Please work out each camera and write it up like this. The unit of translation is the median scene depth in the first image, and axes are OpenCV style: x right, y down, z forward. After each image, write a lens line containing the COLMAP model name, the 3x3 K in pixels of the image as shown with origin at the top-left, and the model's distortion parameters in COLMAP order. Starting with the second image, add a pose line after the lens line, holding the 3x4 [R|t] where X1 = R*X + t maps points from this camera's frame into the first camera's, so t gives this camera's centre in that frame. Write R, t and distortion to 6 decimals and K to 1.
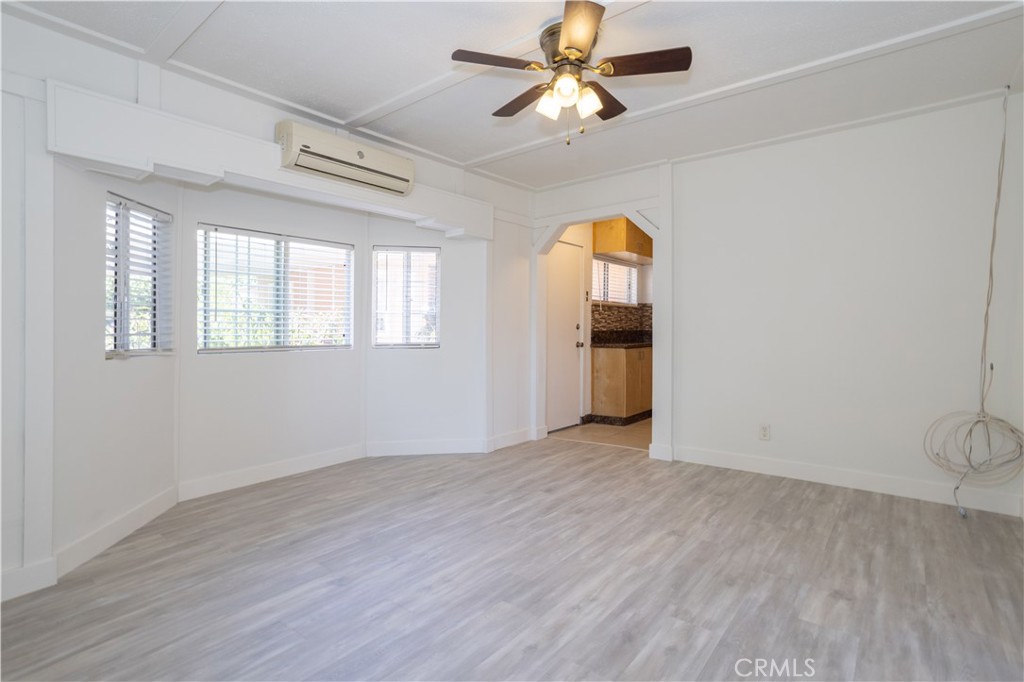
lens RADIAL K [[503.1, 0, 513.1], [0, 503.1, 336.0], [0, 0, 1]] dist [-0.057945, 0.033395]
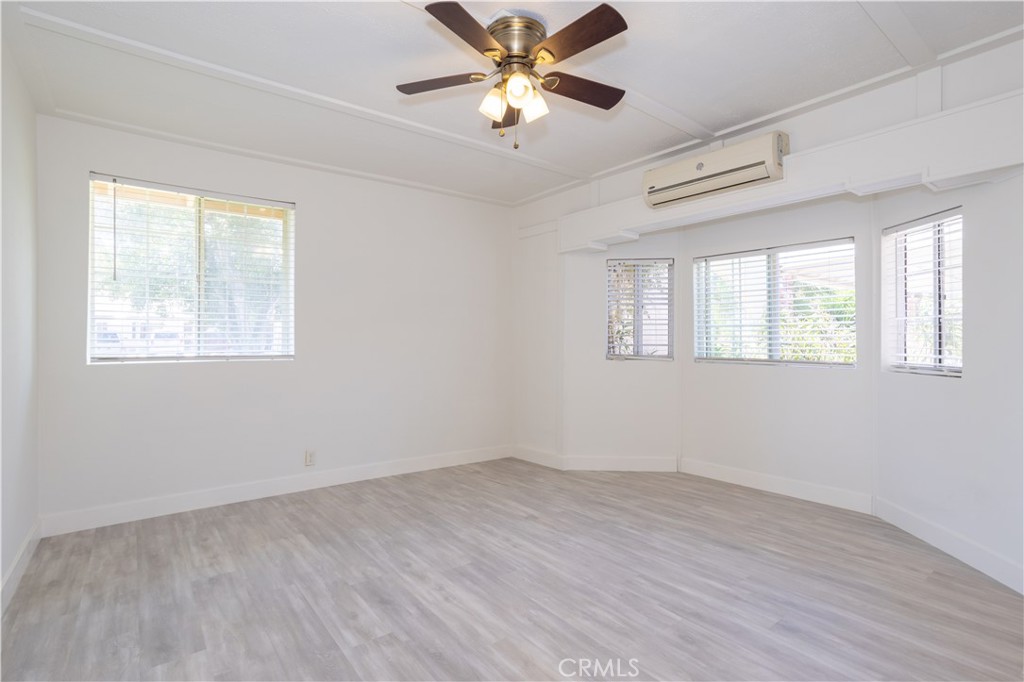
lens RADIAL K [[503.1, 0, 513.1], [0, 503.1, 336.0], [0, 0, 1]] dist [-0.057945, 0.033395]
pose [[-0.235061, -0.002794, -0.971977, 0.806745], [-0.016431, 0.999864, 0.001100, -0.025094], [0.971842, 0.016229, -0.235075, 0.955028]]
